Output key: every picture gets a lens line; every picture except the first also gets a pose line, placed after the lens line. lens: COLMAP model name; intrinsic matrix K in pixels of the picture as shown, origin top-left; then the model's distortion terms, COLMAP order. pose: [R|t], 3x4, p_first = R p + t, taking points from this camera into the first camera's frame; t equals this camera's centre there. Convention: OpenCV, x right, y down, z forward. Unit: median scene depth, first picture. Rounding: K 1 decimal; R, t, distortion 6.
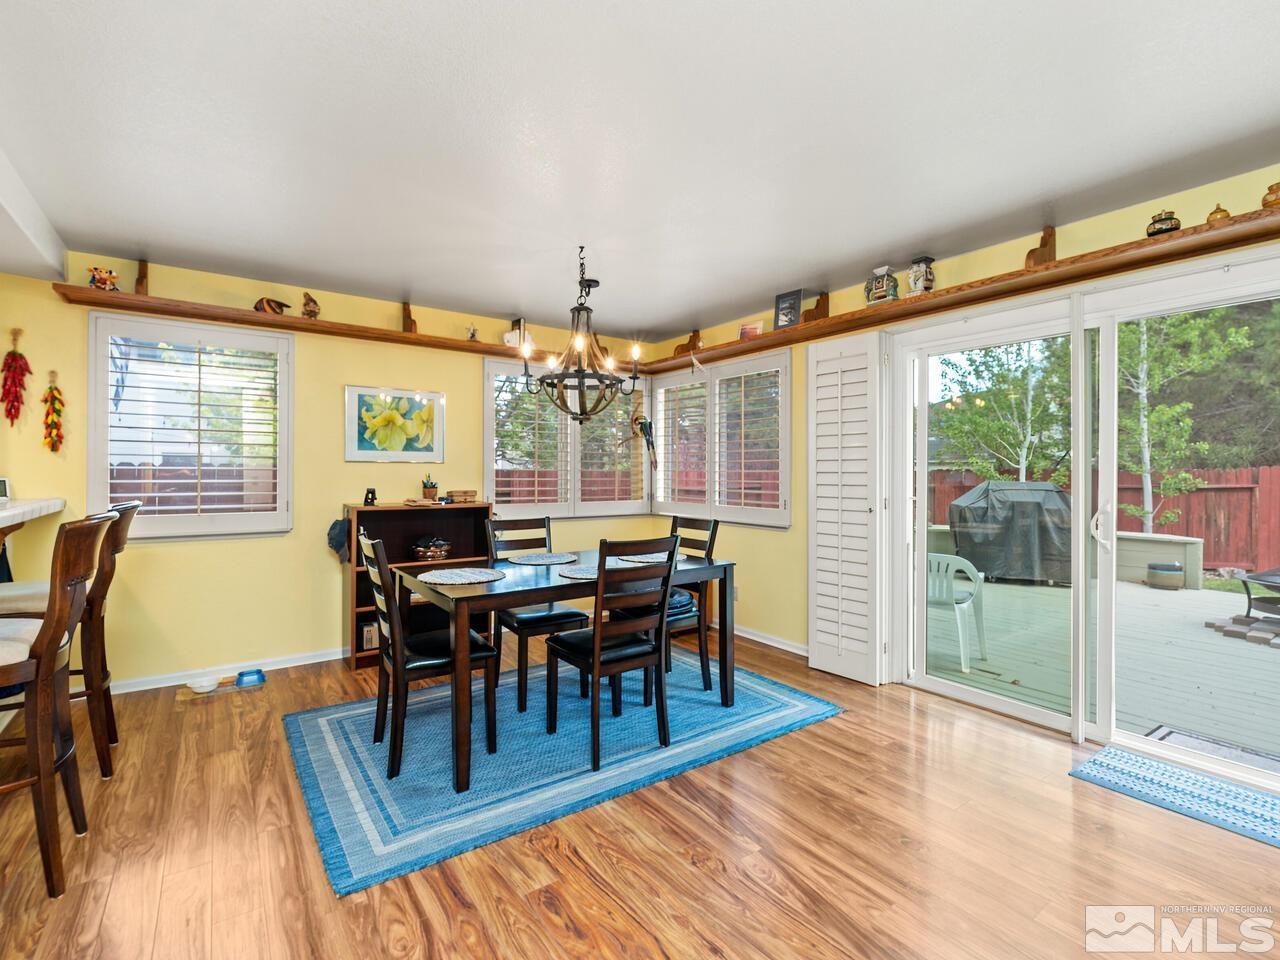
lens RADIAL K [[588.3, 0, 630.4], [0, 588.3, 480.0], [0, 0, 1]] dist [-0.005723, -0.000359]
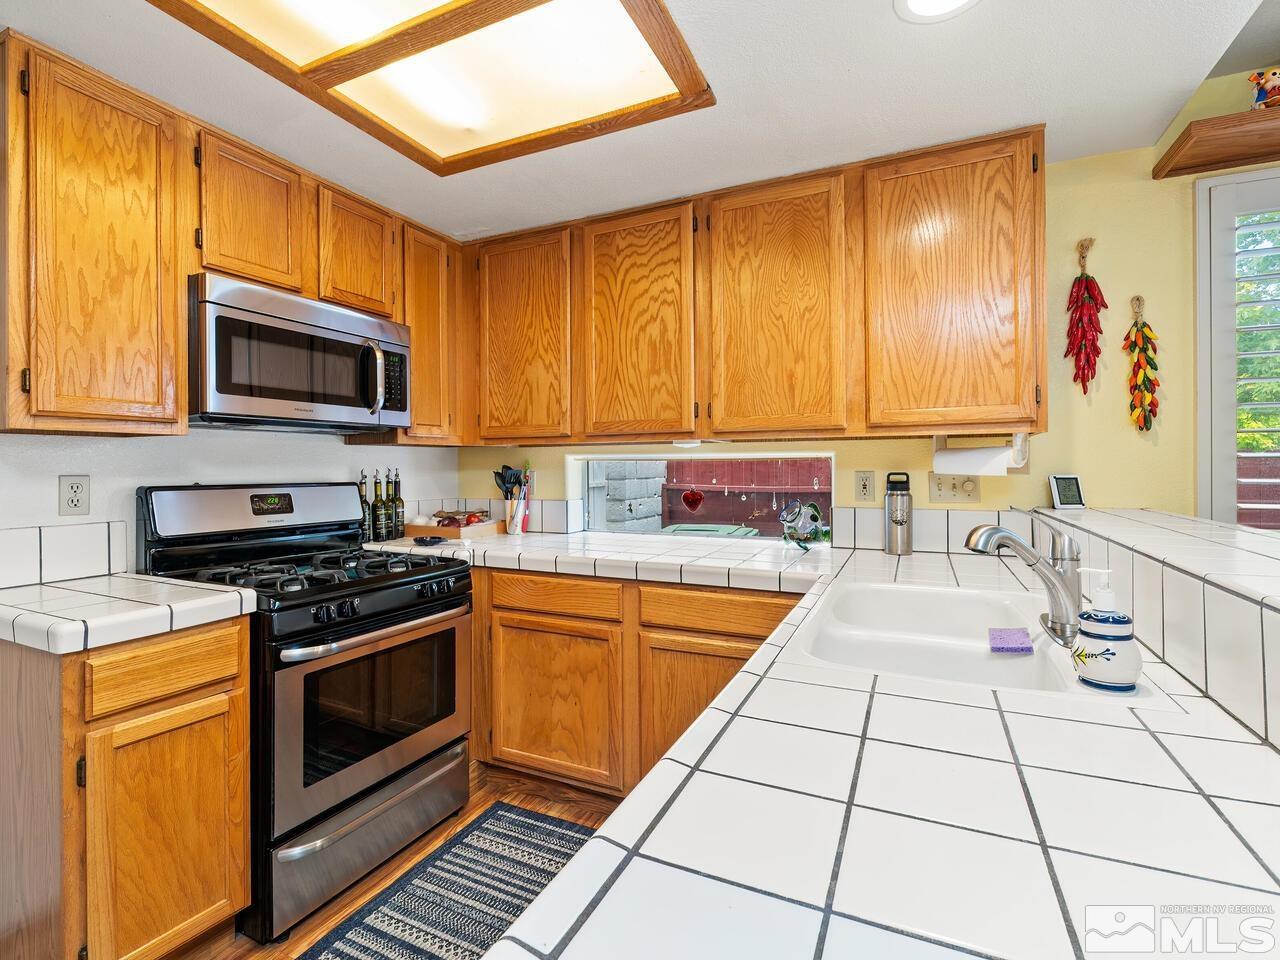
lens RADIAL K [[617.0, 0, 637.9], [0, 617.0, 473.8], [0, 0, 1]] dist [-0.003765, -0.000418]
pose [[0.499774, 0.001498, -0.866155, -0.704082], [-0.005440, 0.999984, -0.001409, -0.001374], [0.866139, 0.005416, 0.499774, 0.244070]]
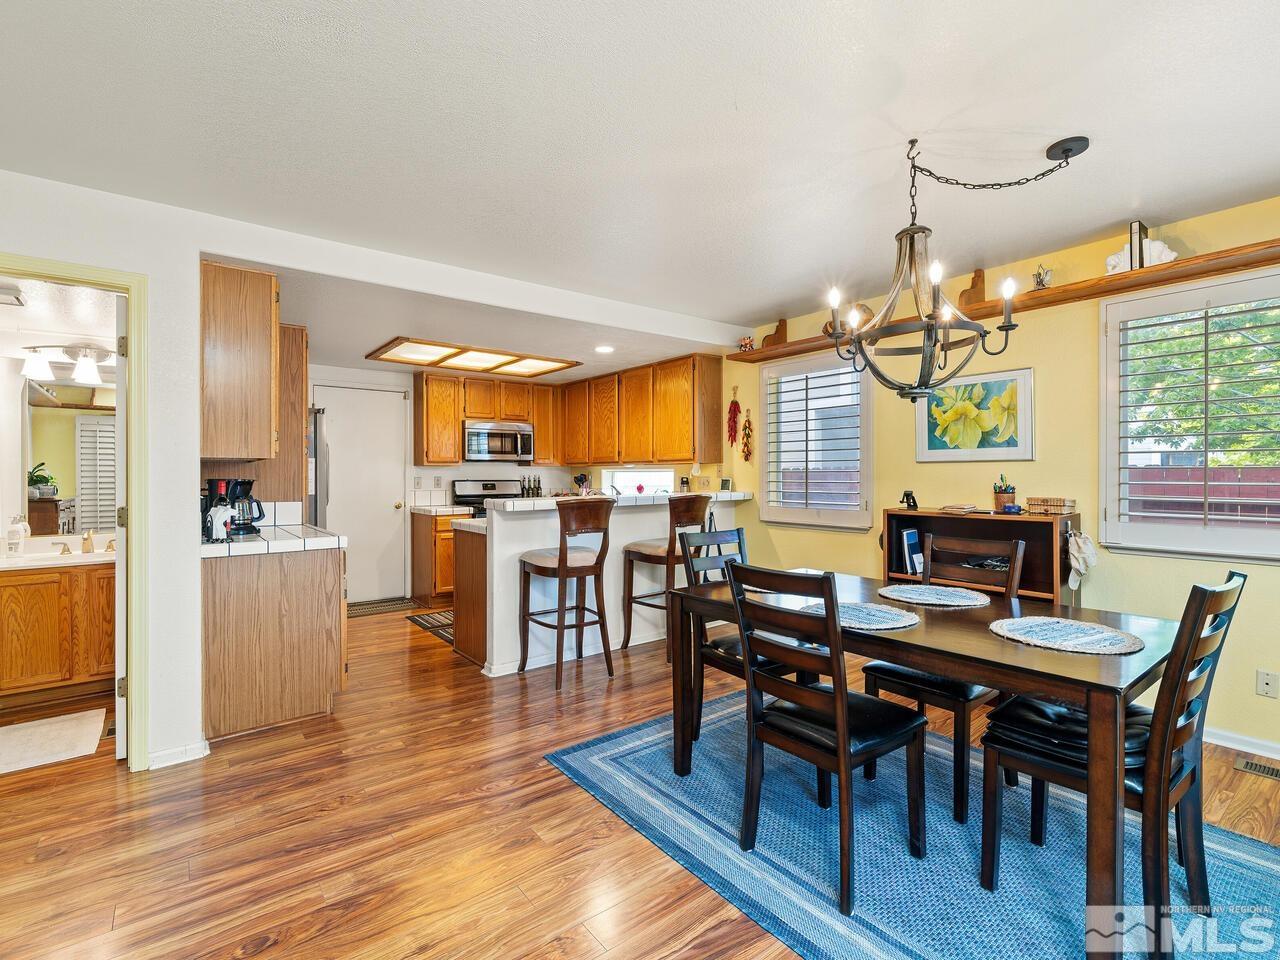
lens RADIAL K [[588.3, 0, 630.4], [0, 588.3, 480.0], [0, 0, 1]] dist [-0.005723, -0.000359]
pose [[0.058854, 0.005635, -0.998251, 0.547106], [-0.010102, 0.999936, 0.005048, -0.004089], [0.998215, 0.009788, 0.058907, 0.605572]]
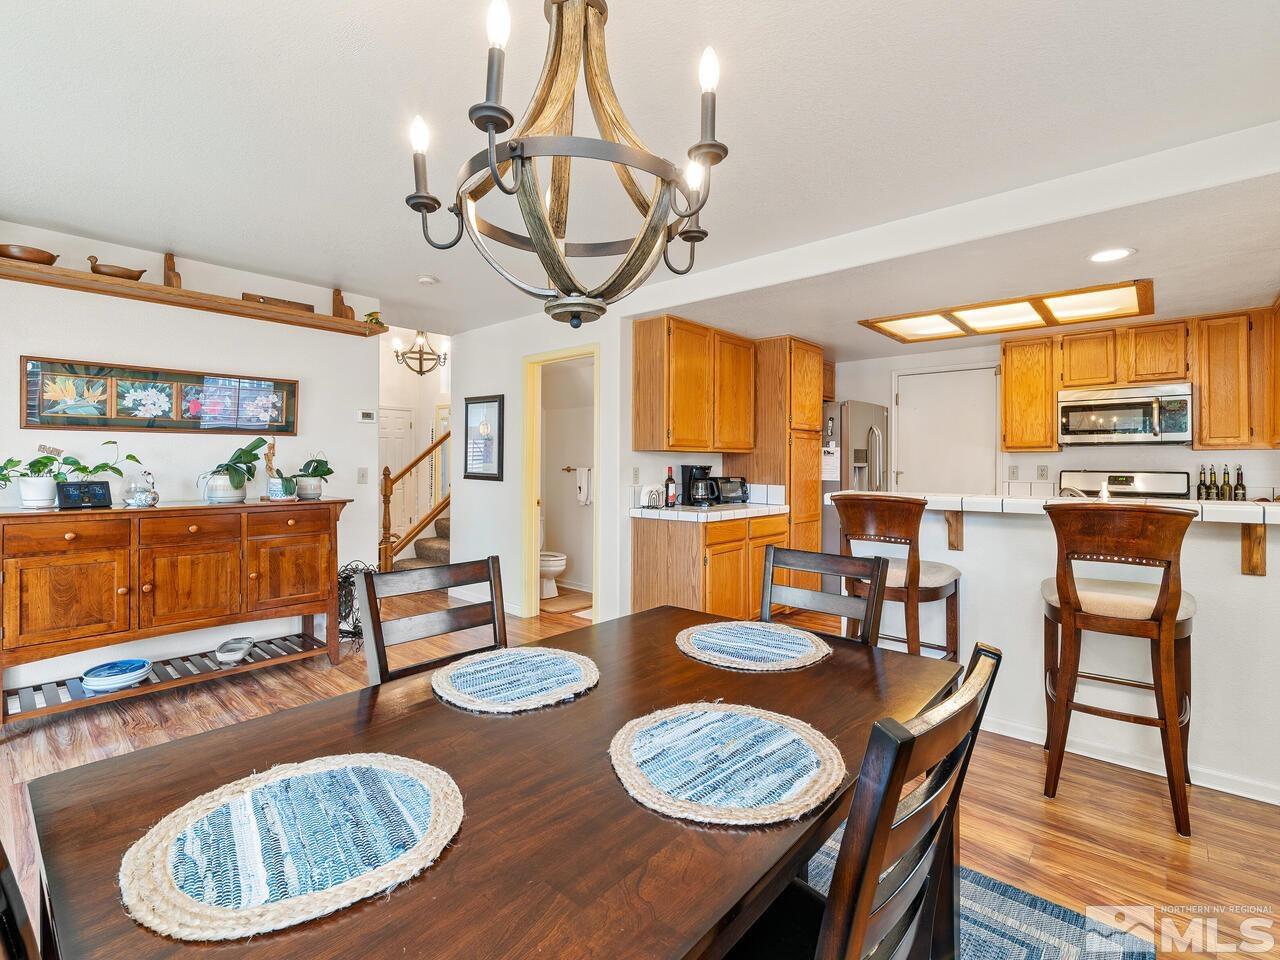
lens RADIAL K [[598.0, 0, 673.2], [0, 598.0, 459.3], [0, 0, 1]] dist [-0.000797, -0.000069]
pose [[-0.966366, -0.006951, -0.257079, -0.098110], [-0.008407, 0.999954, 0.004565, -0.015011], [0.257035, 0.006573, -0.966380, 1.361714]]
